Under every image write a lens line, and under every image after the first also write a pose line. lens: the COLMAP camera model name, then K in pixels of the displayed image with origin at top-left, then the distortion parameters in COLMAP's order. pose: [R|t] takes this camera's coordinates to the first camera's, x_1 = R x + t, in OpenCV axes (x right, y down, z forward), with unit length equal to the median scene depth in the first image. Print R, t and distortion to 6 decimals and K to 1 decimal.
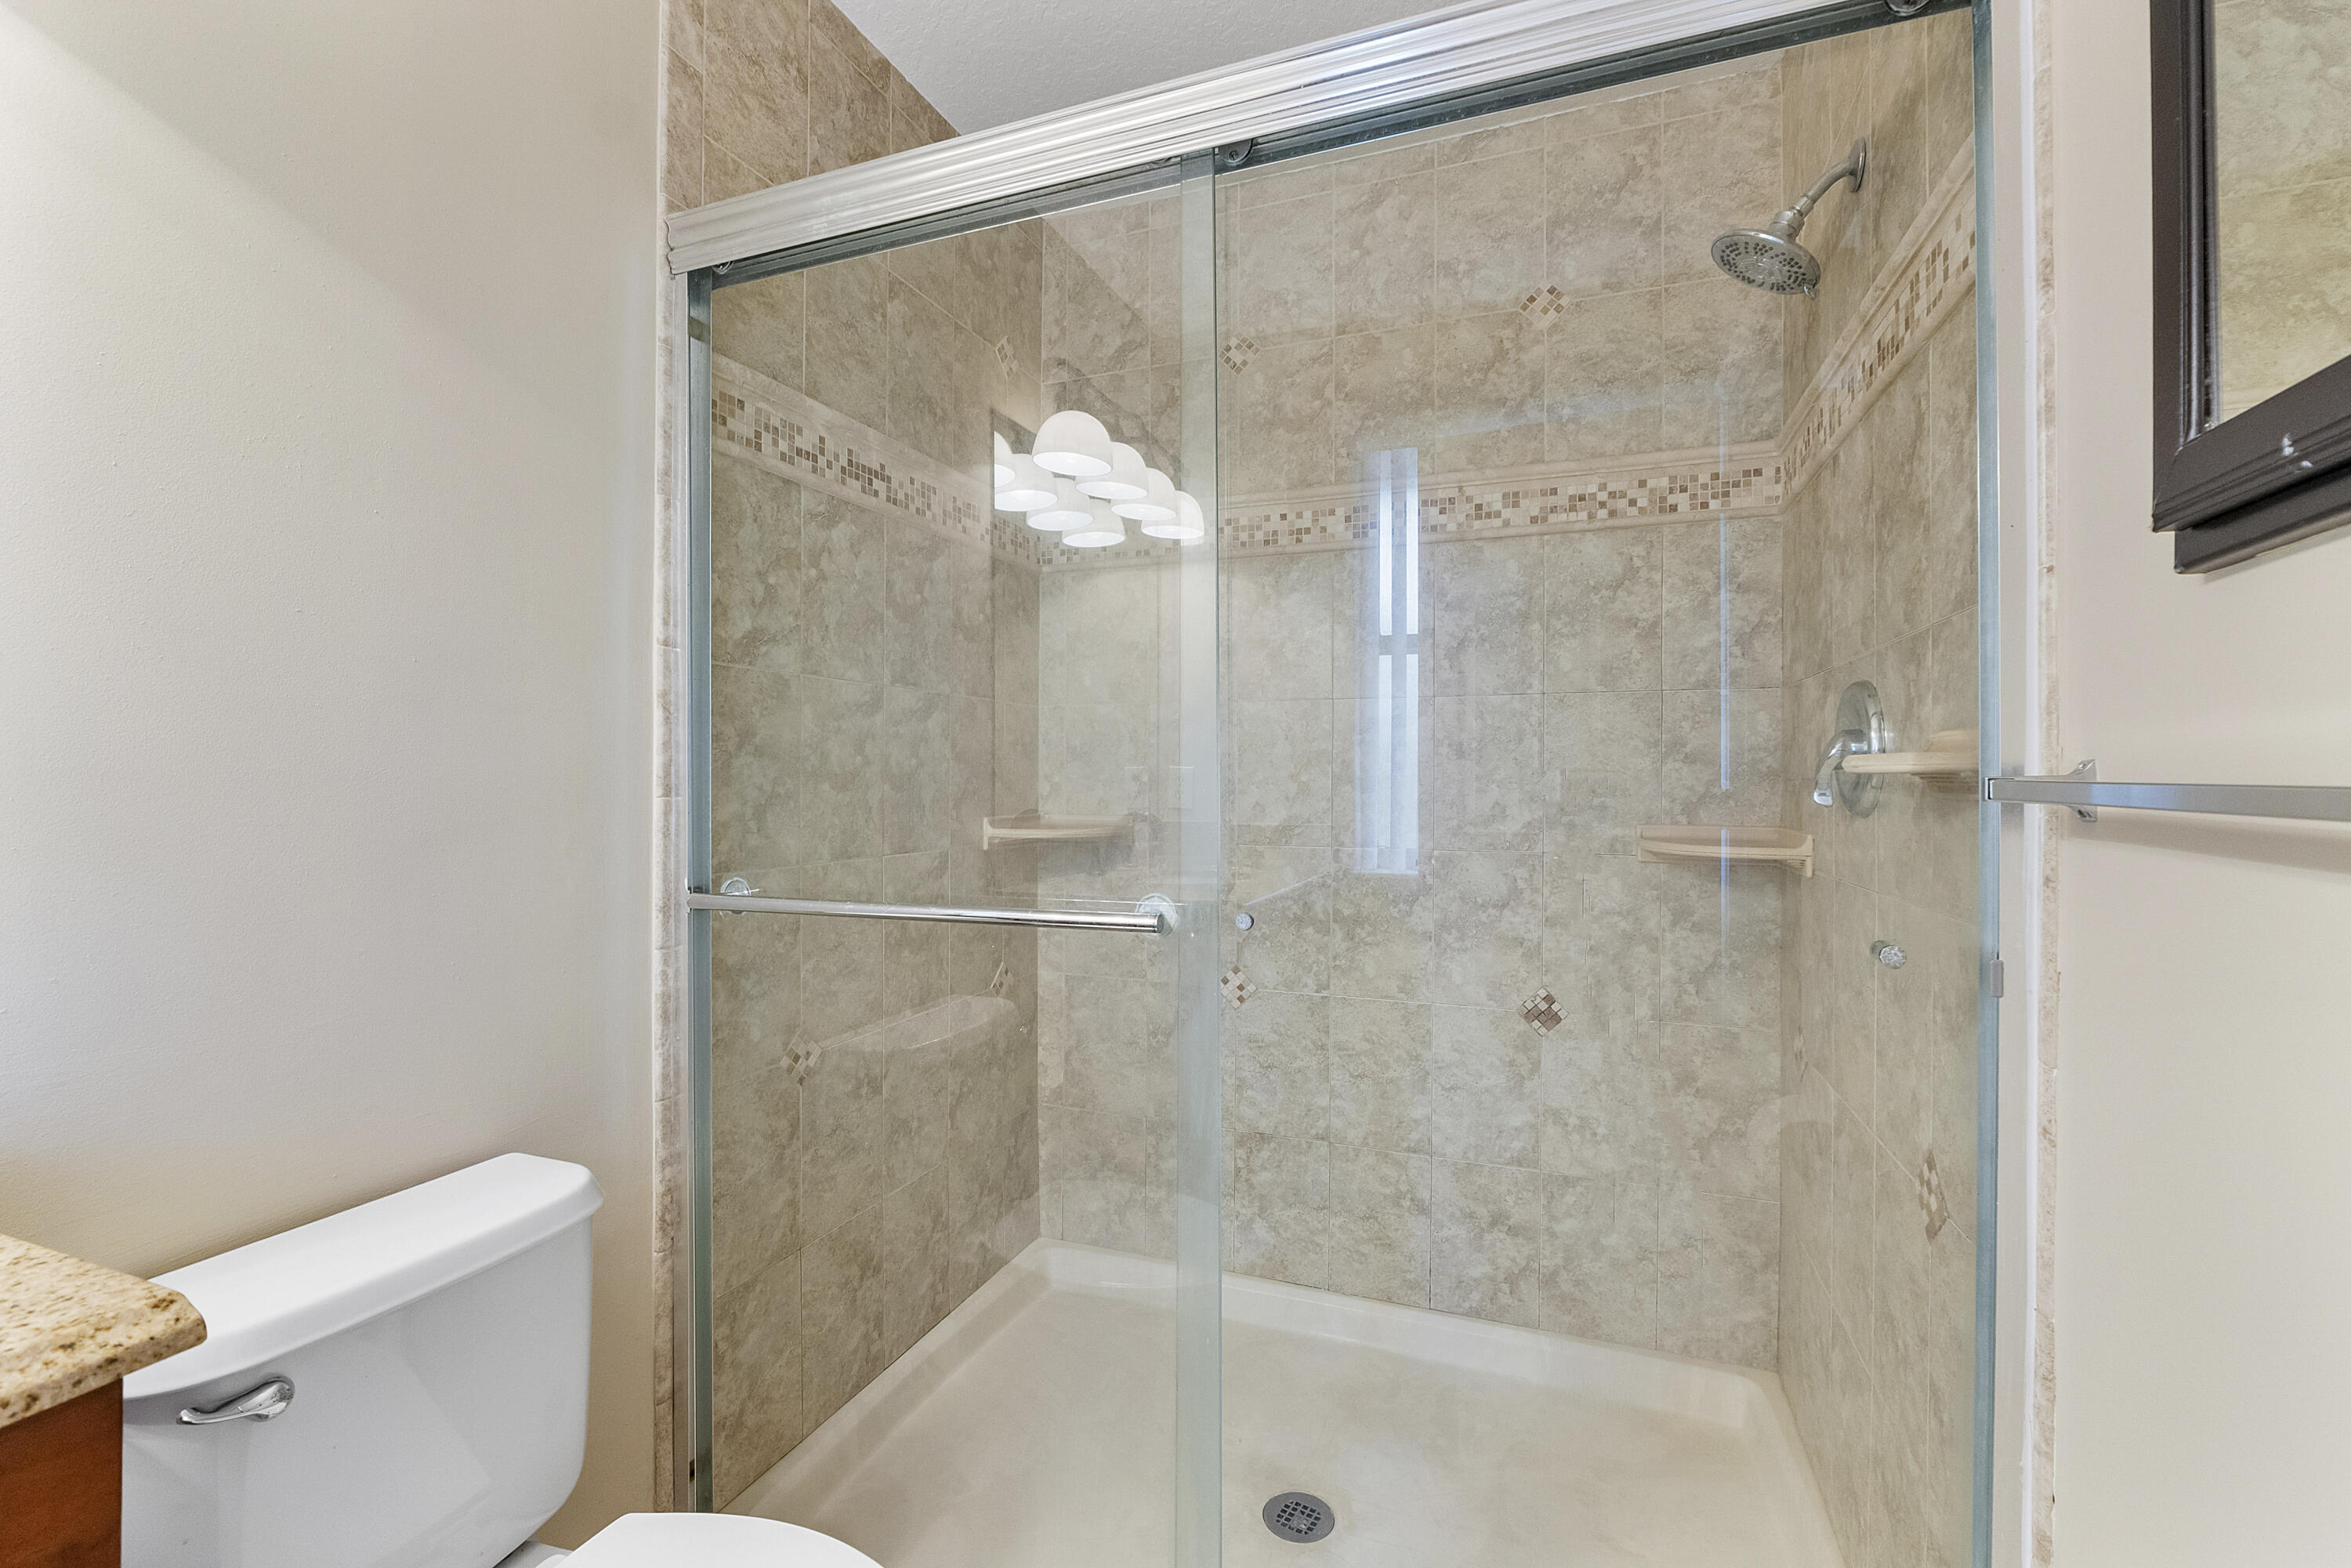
lens RADIAL K [[1002.5, 0, 1186.6], [0, 1002.5, 774.6], [0, 0, 1]] dist [-0.006604, -0.000444]
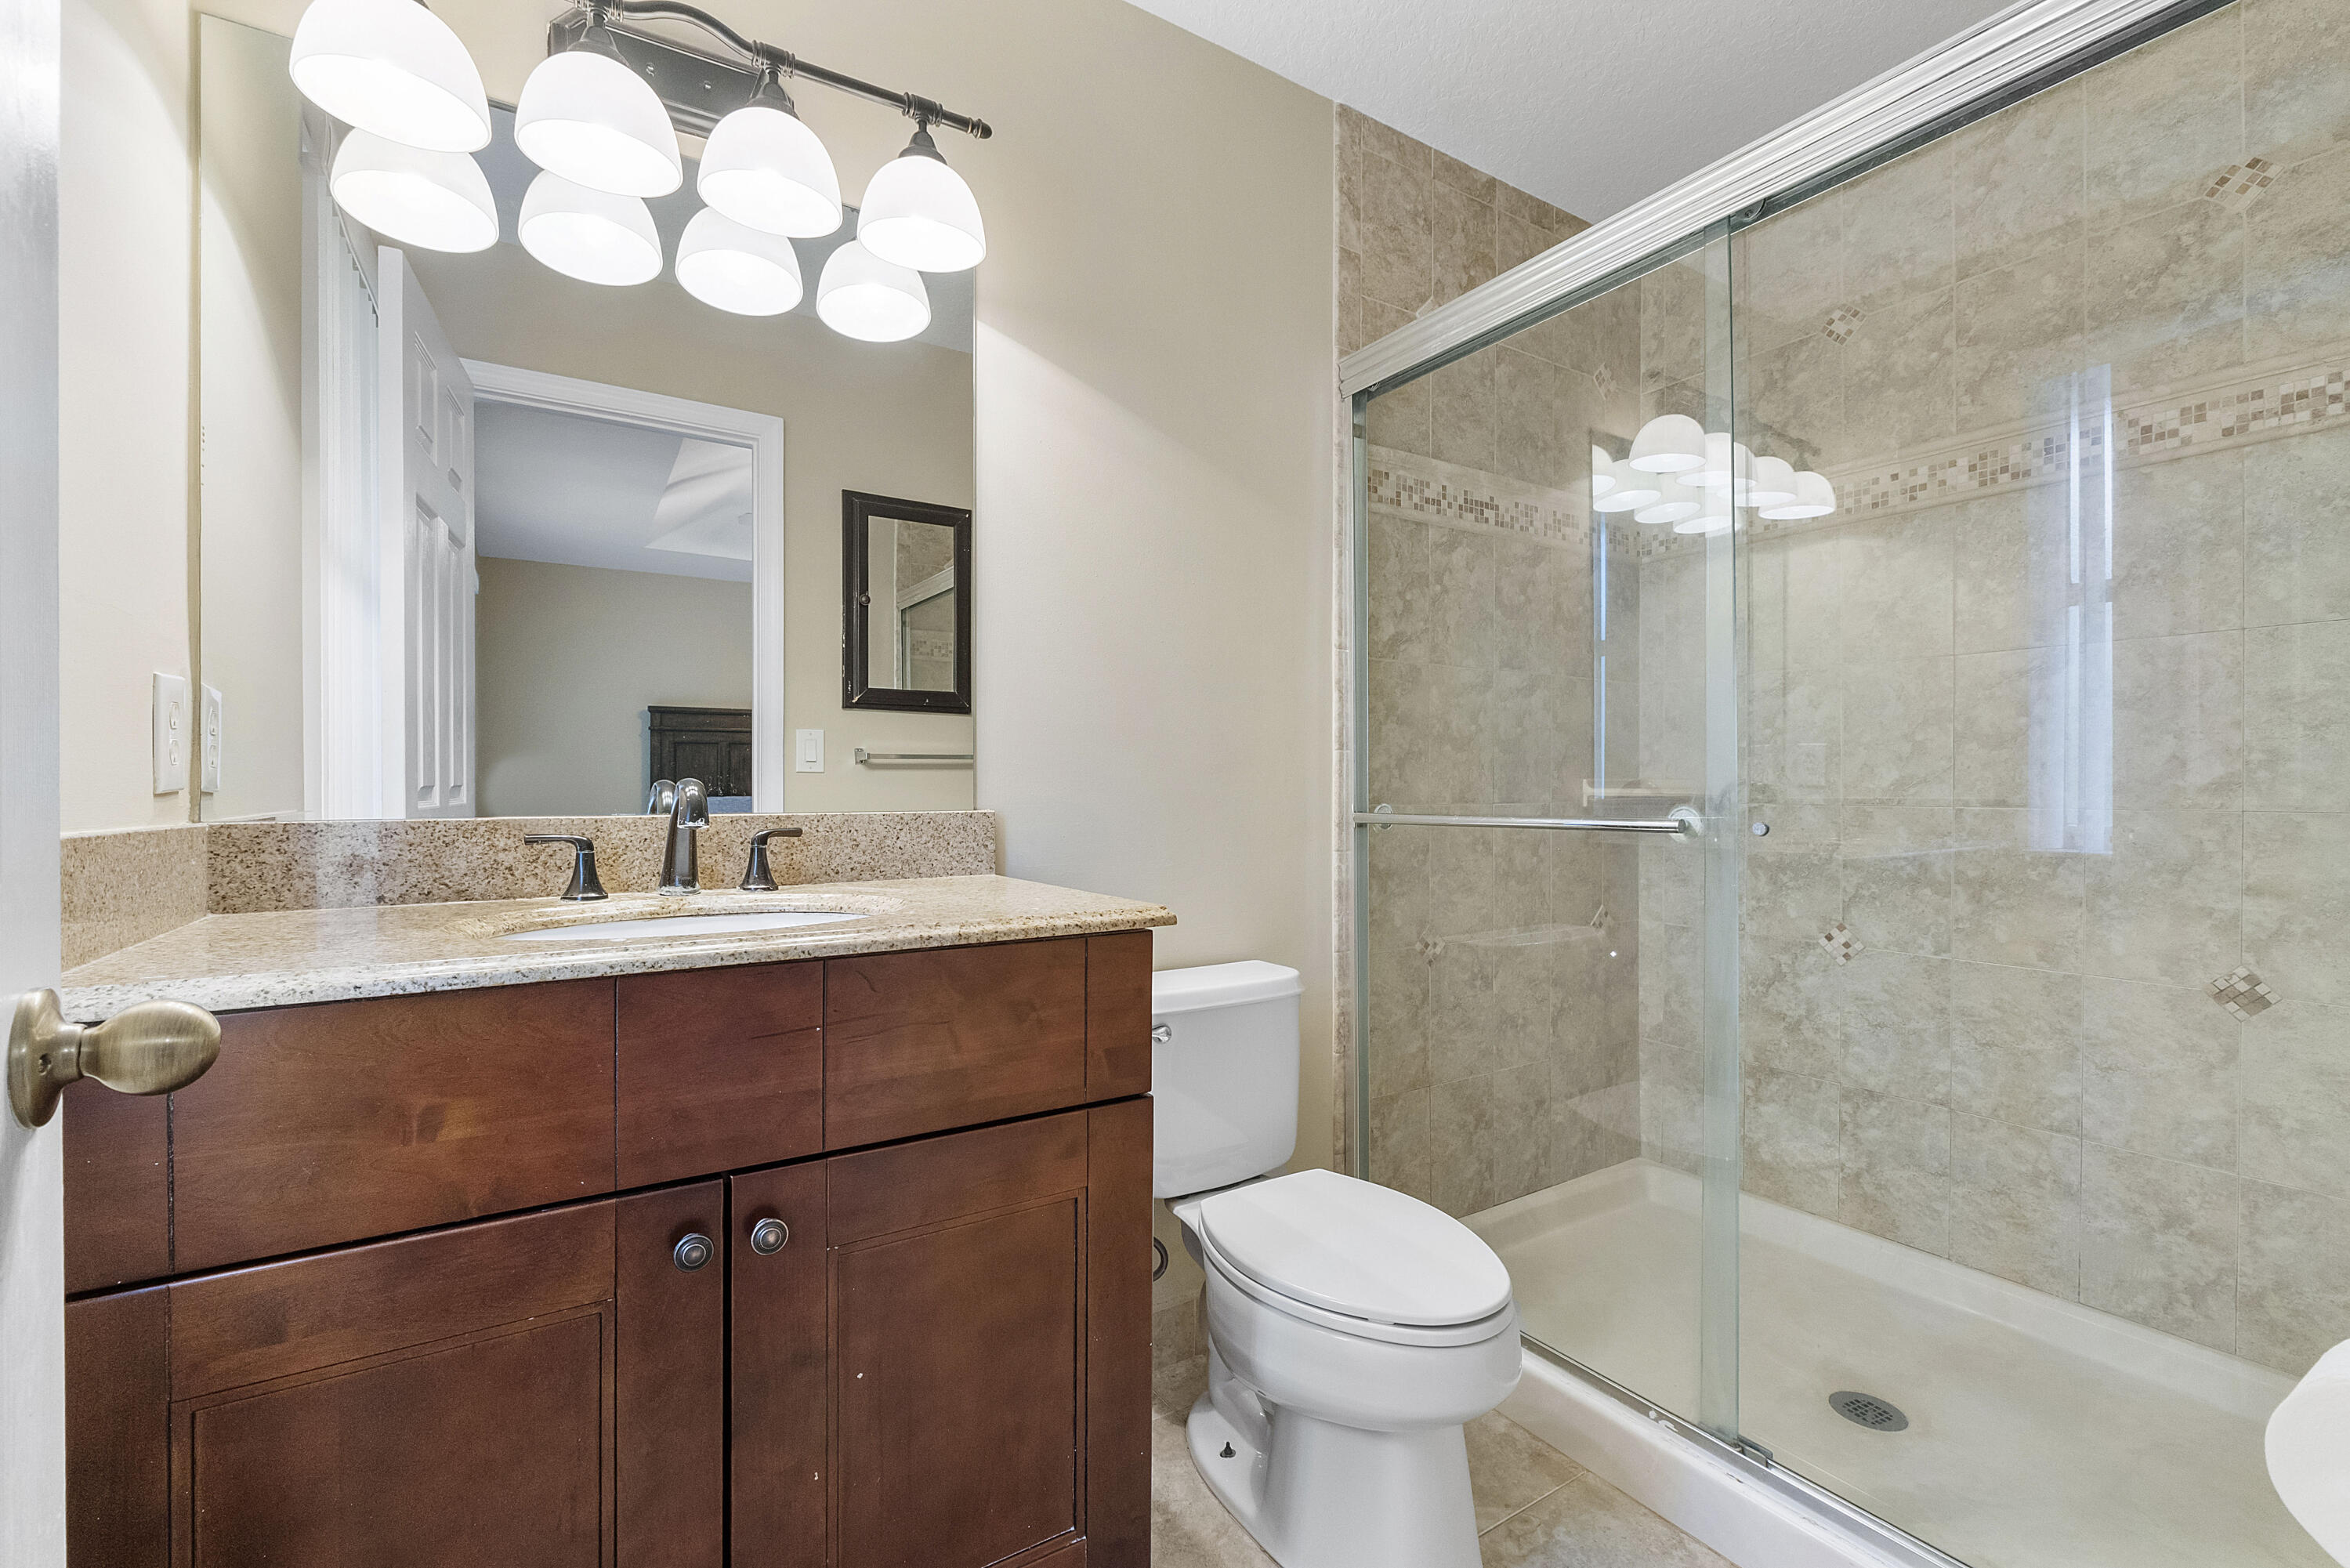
lens RADIAL K [[1002.1, 0, 1179.9], [0, 1002.1, 784.9], [0, 0, 1]] dist [-0.006604, -0.000444]
pose [[0.804545, -0.001751, -0.593889, 0.124869], [0.002810, 0.999996, 0.000858, 0.051735], [0.593885, -0.002359, 0.804546, -0.246577]]
